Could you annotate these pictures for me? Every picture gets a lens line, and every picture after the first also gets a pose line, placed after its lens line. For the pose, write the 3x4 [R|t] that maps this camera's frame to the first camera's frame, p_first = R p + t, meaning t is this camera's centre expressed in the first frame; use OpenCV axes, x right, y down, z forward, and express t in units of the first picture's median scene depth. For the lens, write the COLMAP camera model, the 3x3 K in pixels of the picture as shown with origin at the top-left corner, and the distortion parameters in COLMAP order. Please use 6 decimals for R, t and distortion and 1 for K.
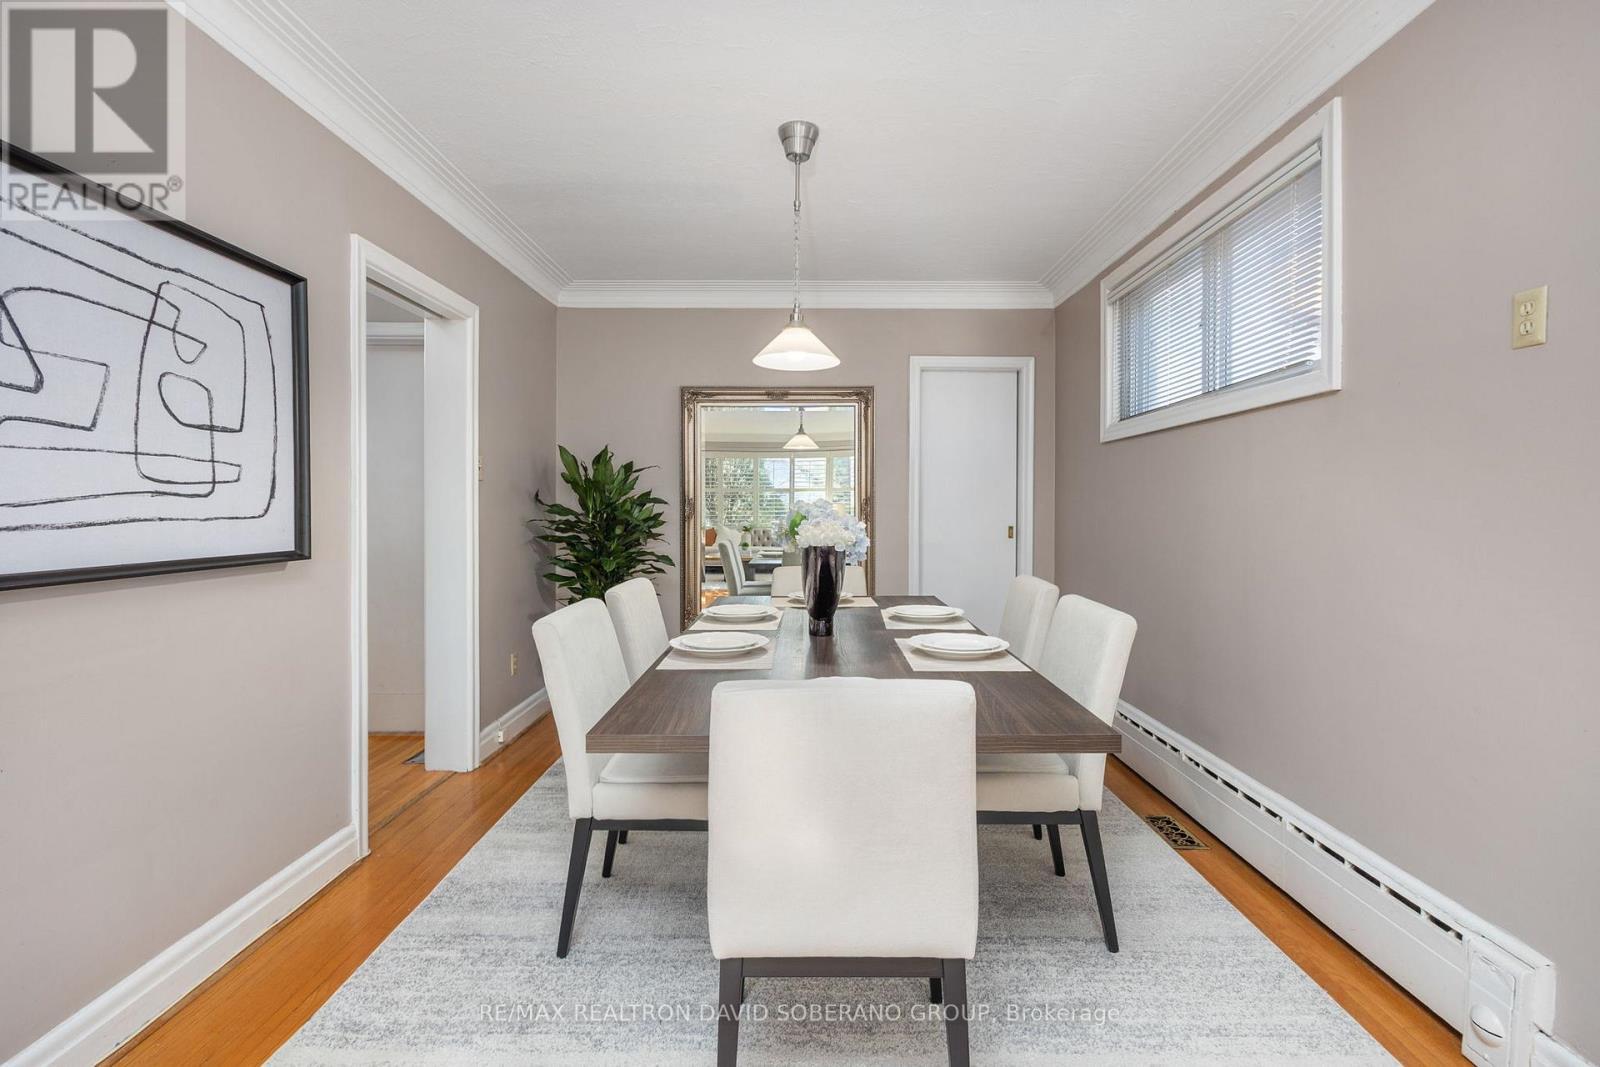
lens RADIAL K [[770.0, 0, 799.9], [0, 770.0, 525.8], [0, 0, 1]] dist [-0.004622, -0.000392]
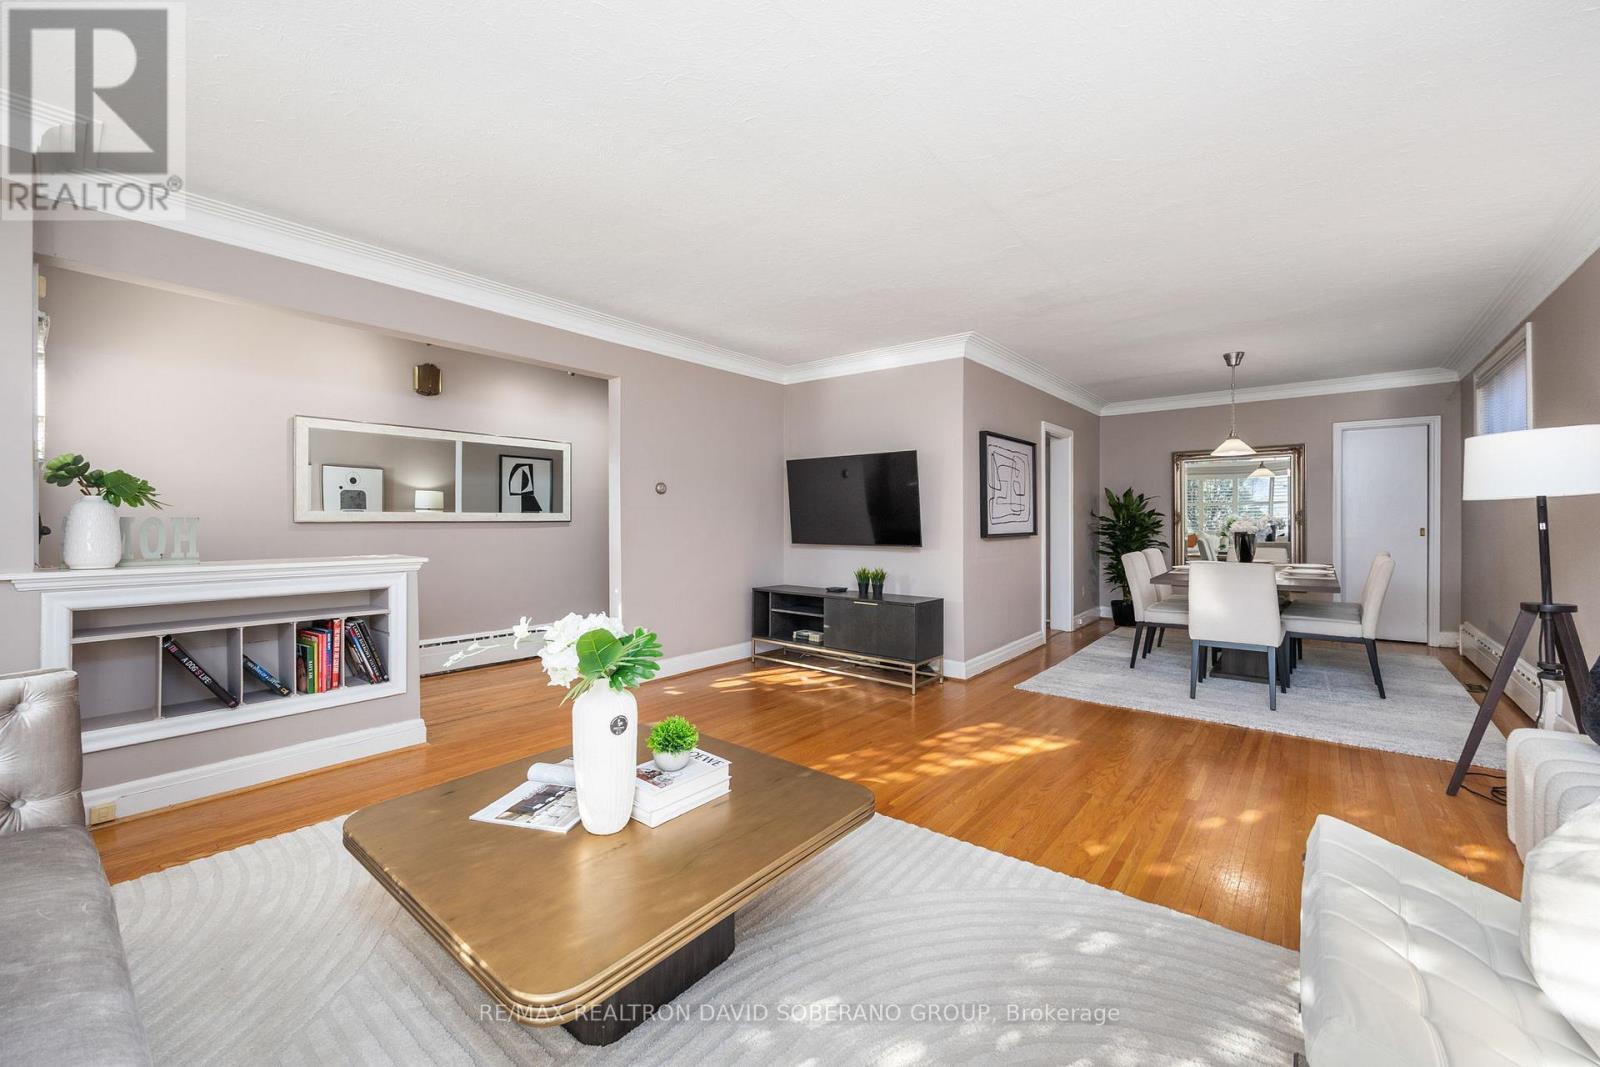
lens RADIAL K [[630.4, 0, 808.7], [0, 630.4, 522.2], [0, 0, 1]] dist [0.000958, 0.000191]
pose [[0.787906, -0.004499, -0.615780, 0.098093], [-0.007639, 0.999825, -0.017079, 0.021611], [0.615749, 0.018161, 0.787733, -0.794146]]
